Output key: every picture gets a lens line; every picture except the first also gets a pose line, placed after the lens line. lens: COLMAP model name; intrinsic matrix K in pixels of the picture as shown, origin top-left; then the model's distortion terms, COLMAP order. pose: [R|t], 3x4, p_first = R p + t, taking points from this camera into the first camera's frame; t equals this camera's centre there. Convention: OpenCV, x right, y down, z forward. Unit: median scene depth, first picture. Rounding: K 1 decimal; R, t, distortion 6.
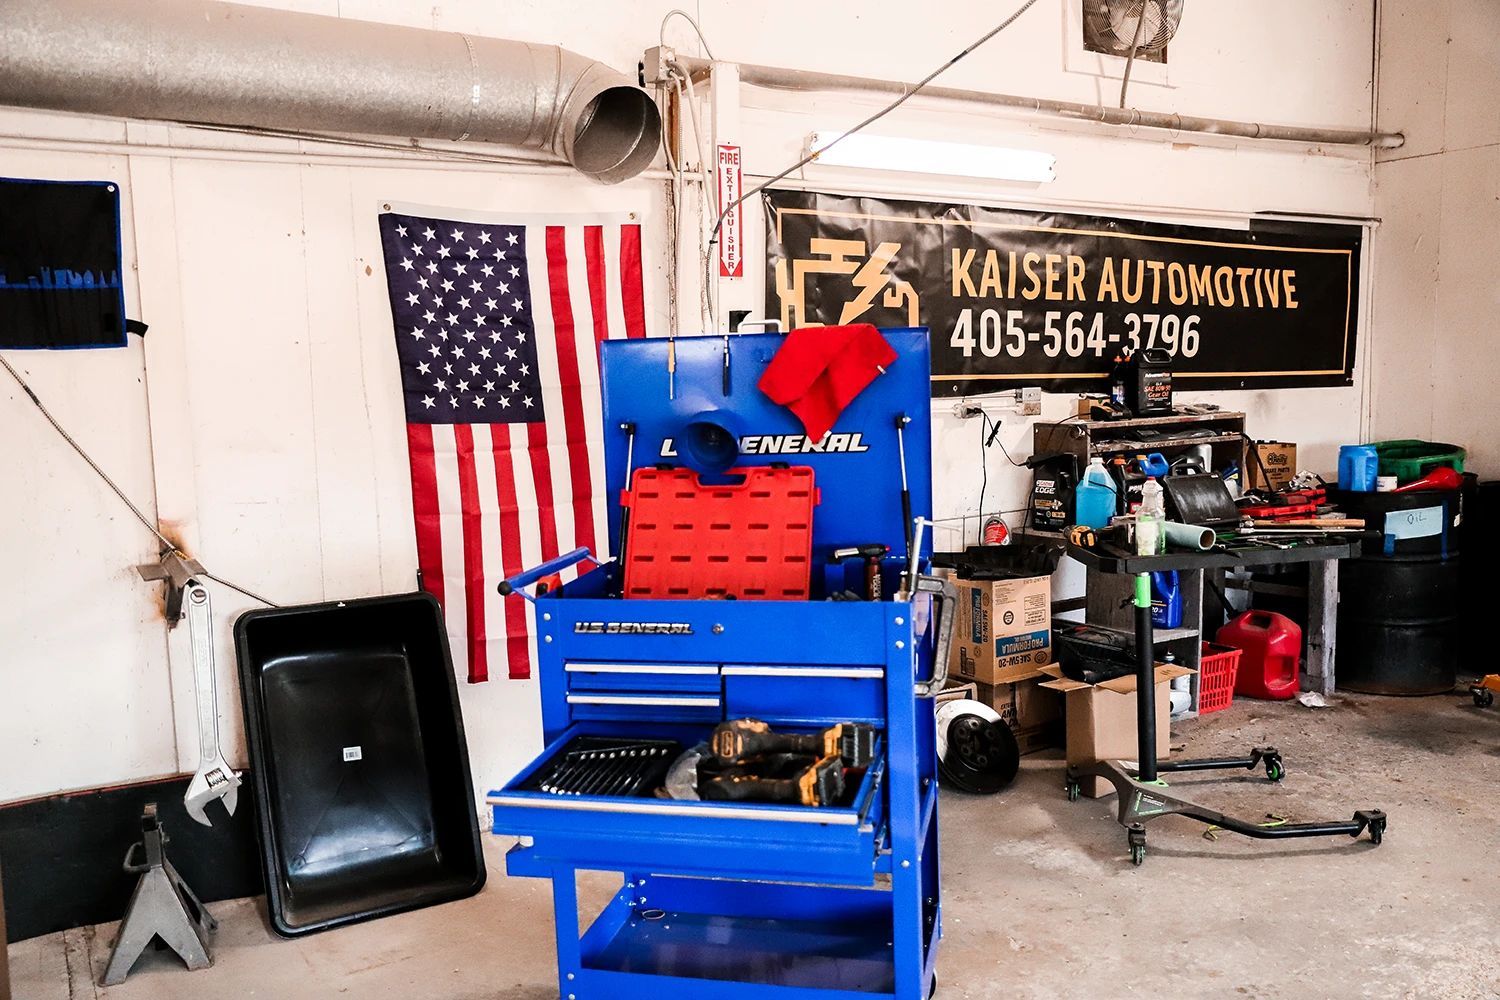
lens RADIAL K [[1255.1, 0, 746.1], [0, 1255.1, 500.2], [0, 0, 1]] dist [-0.065126, 0.081657]
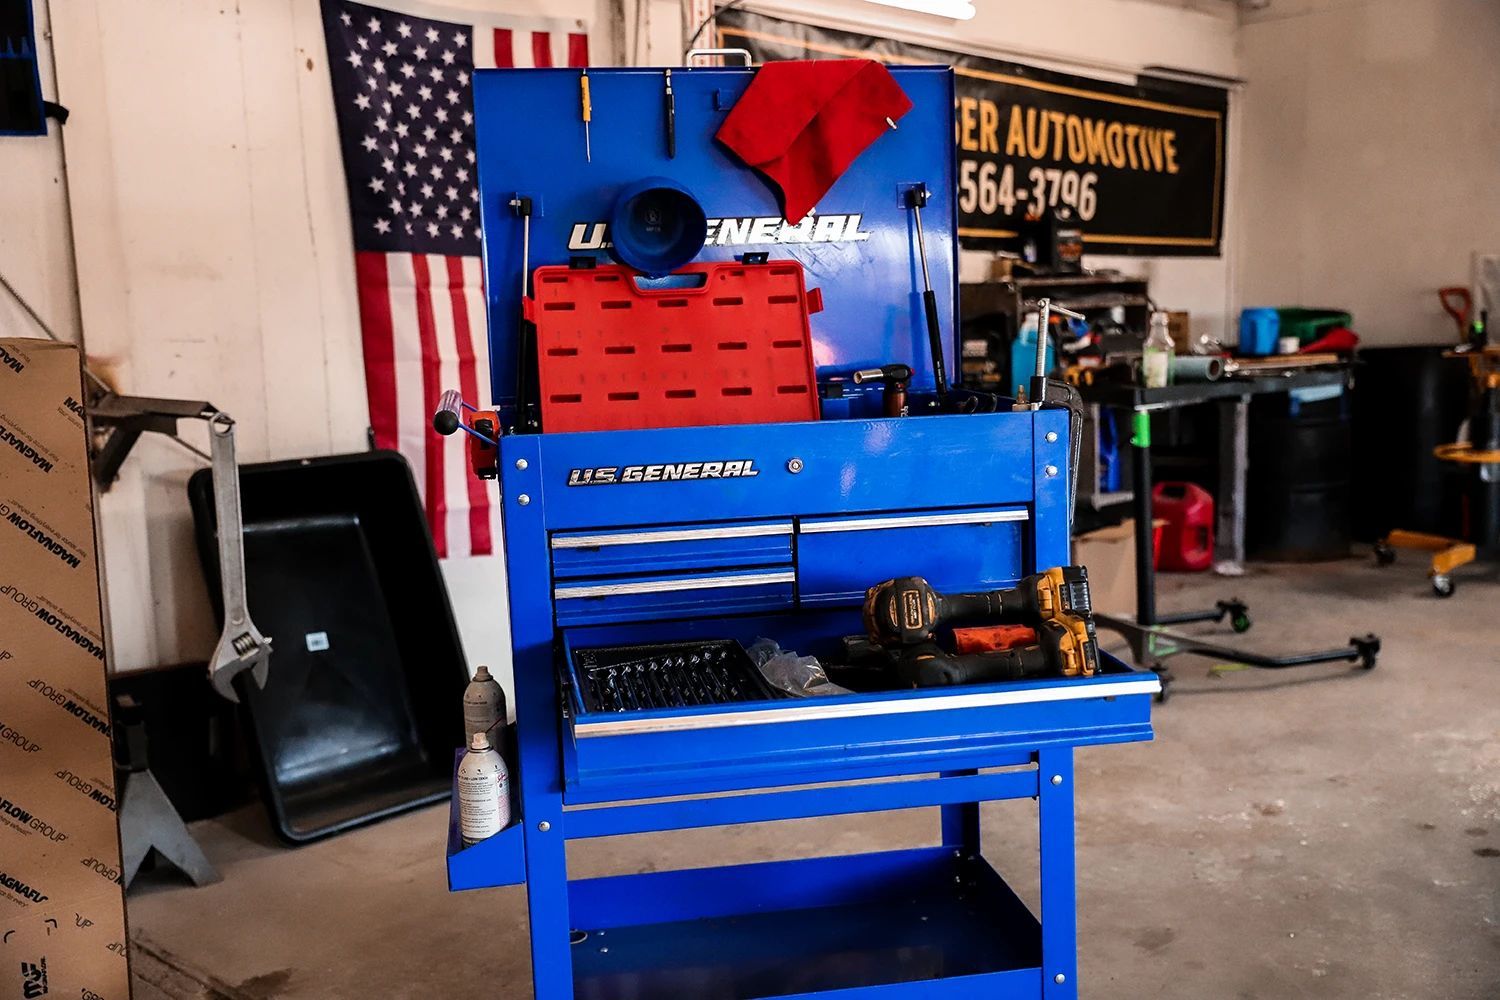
lens RADIAL K [[1515.6, 0, 738.2], [0, 1515.6, 503.2], [0, 0, 1]] dist [0.008999, 0.000000]
pose [[0.964748, -0.037994, 0.260419, -0.247531], [0.033108, 0.999184, 0.023126, 0.077910], [-0.261085, -0.013689, 0.965219, -0.048289]]
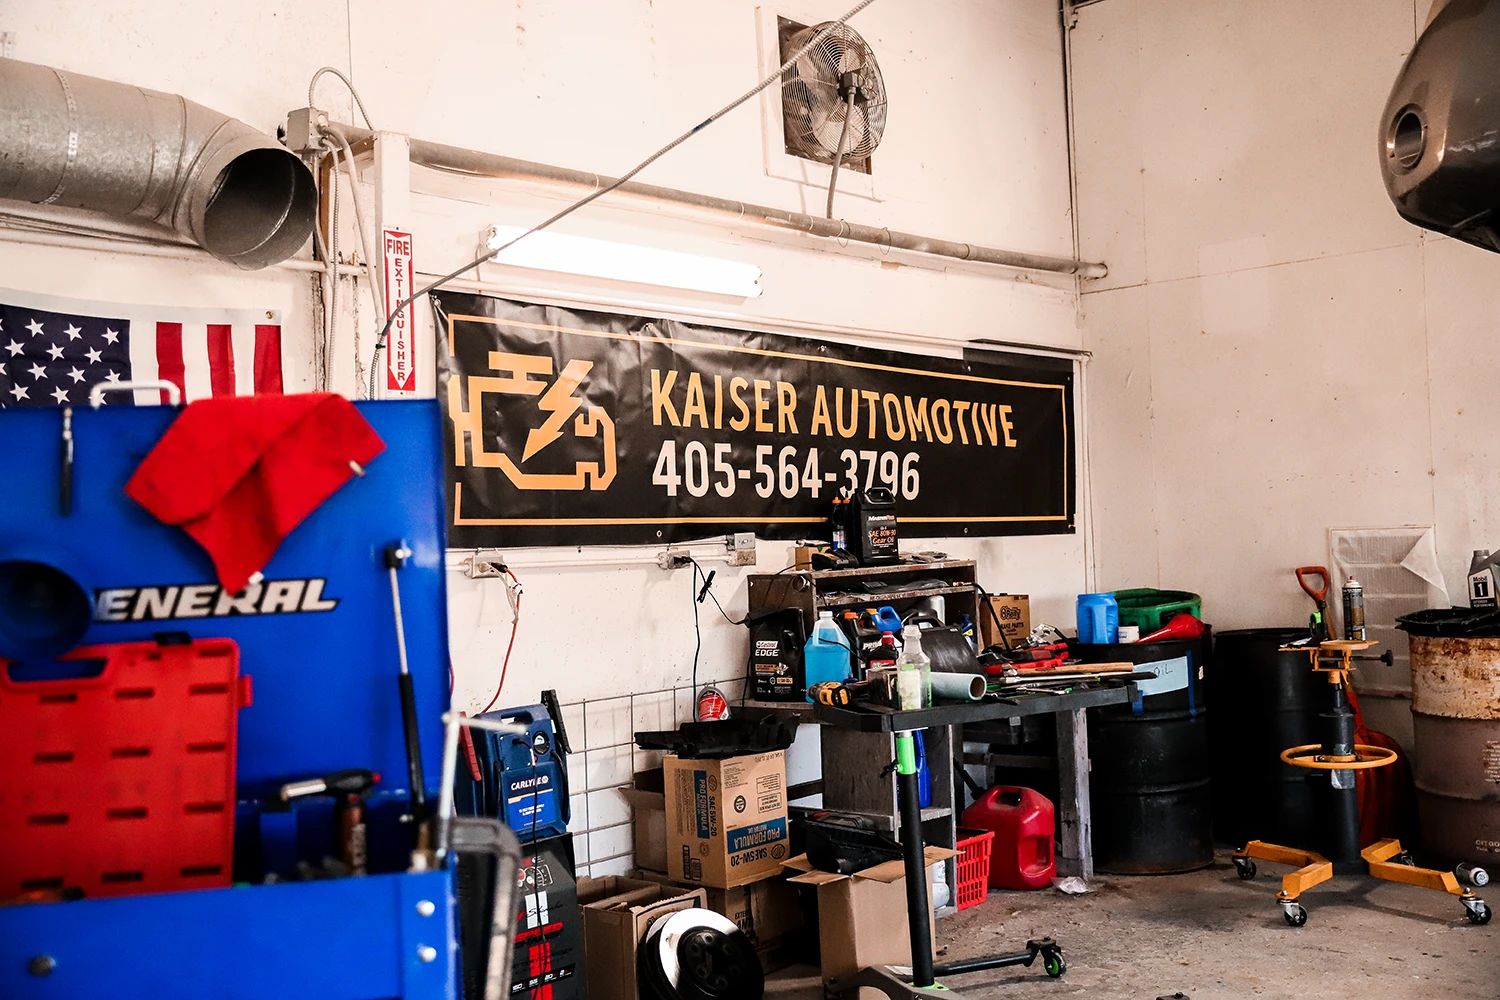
lens RADIAL K [[1515.6, 0, 752.5], [0, 1515.6, 497.6], [0, 0, 1]] dist [0.008999, 0.000000]
pose [[0.960625, -0.005258, 0.277798, -0.058797], [0.044768, 0.989686, -0.136076, 0.029623], [-0.274218, 0.143154, 0.950953, 0.014881]]
